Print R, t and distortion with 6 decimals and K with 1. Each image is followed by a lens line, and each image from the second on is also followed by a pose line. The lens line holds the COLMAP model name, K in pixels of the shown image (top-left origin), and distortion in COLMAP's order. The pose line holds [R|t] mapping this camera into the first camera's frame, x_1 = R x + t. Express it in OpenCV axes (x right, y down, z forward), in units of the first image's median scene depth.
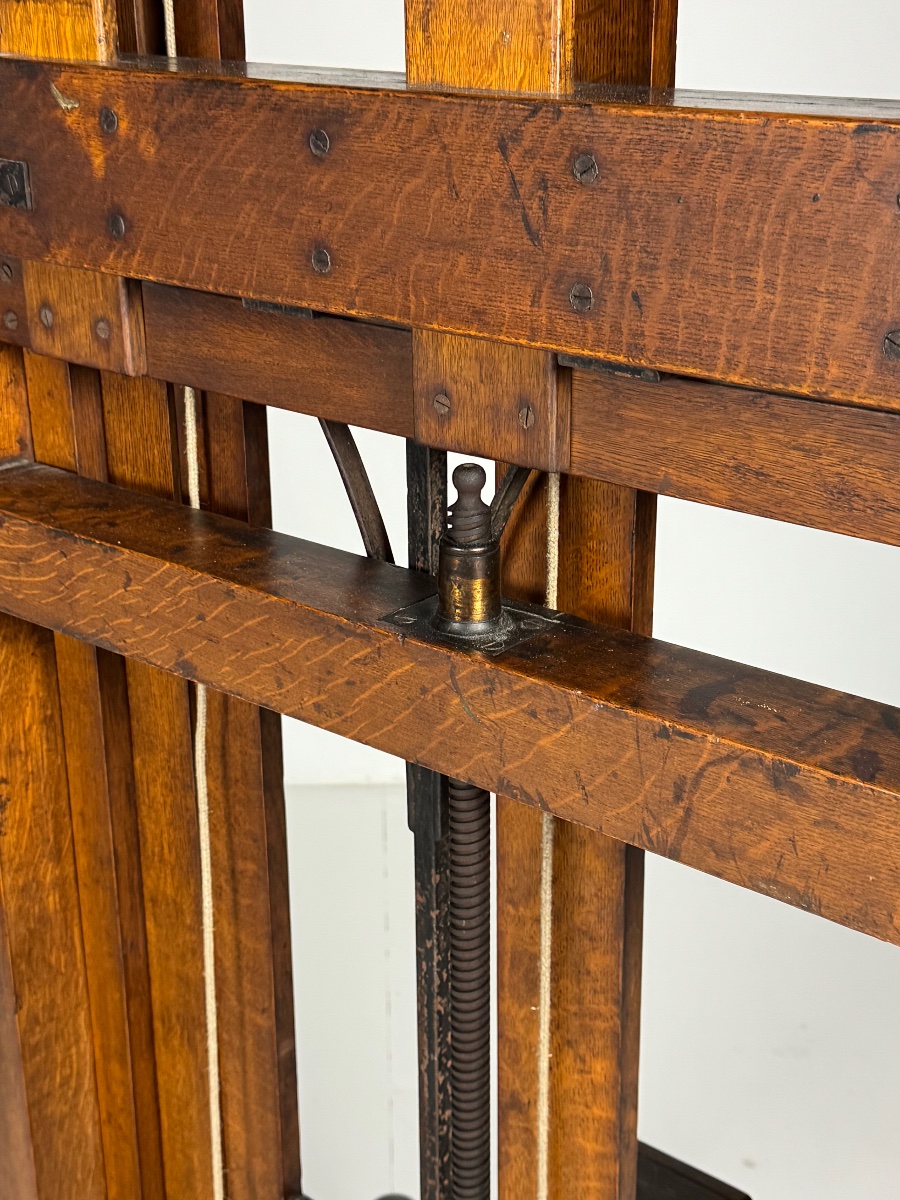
lens RADIAL K [[1662.7, 0, 454.0], [0, 1662.7, 600.0], [0, 0, 1]] dist [0.114938, 0.000000]
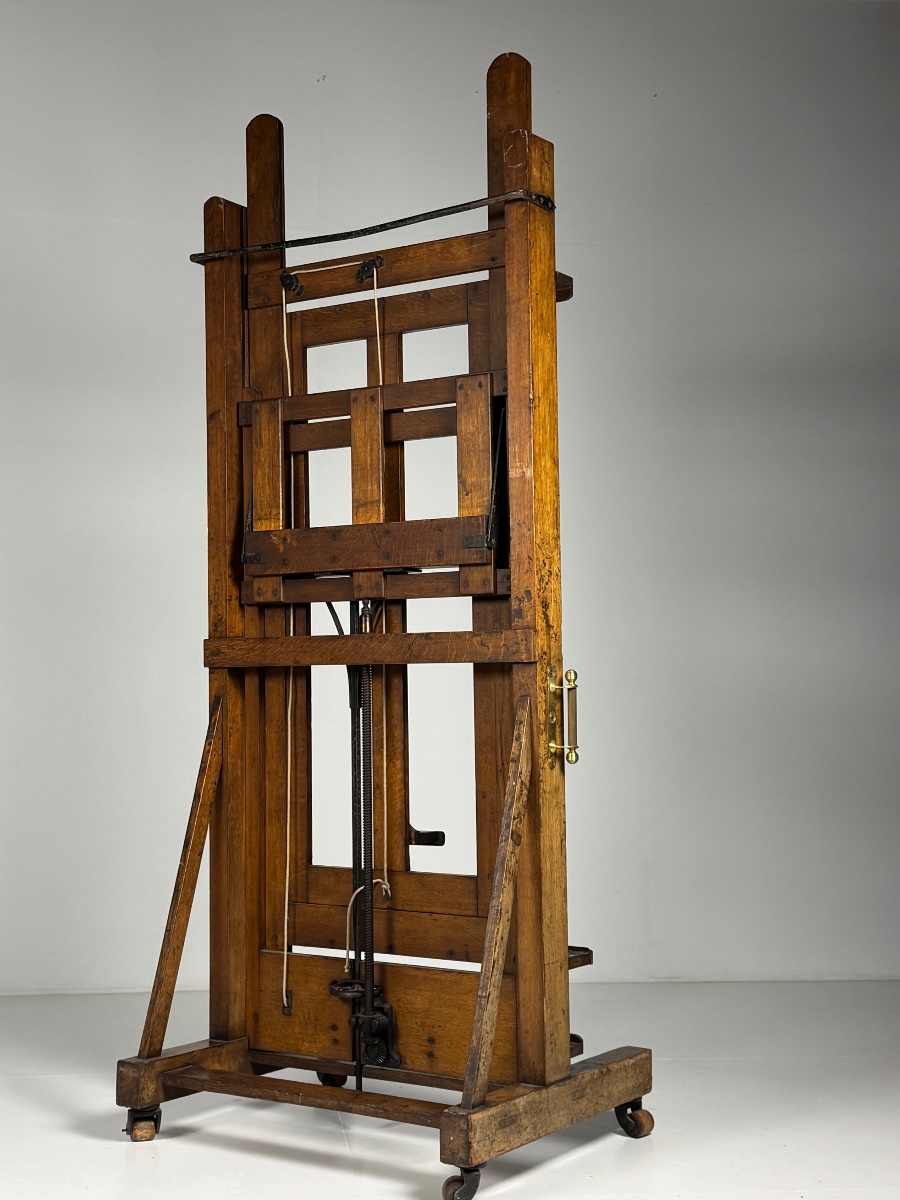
lens RADIAL K [[1662.7, 0, 450.4], [0, 1662.7, 600.6], [0, 0, 1]] dist [0.114938, 0.000000]
pose [[0.995333, -0.001435, 0.096494, -0.178304], [0.040331, 0.914571, -0.402408, 1.575421], [-0.087673, 0.404422, 0.910361, -2.857940]]
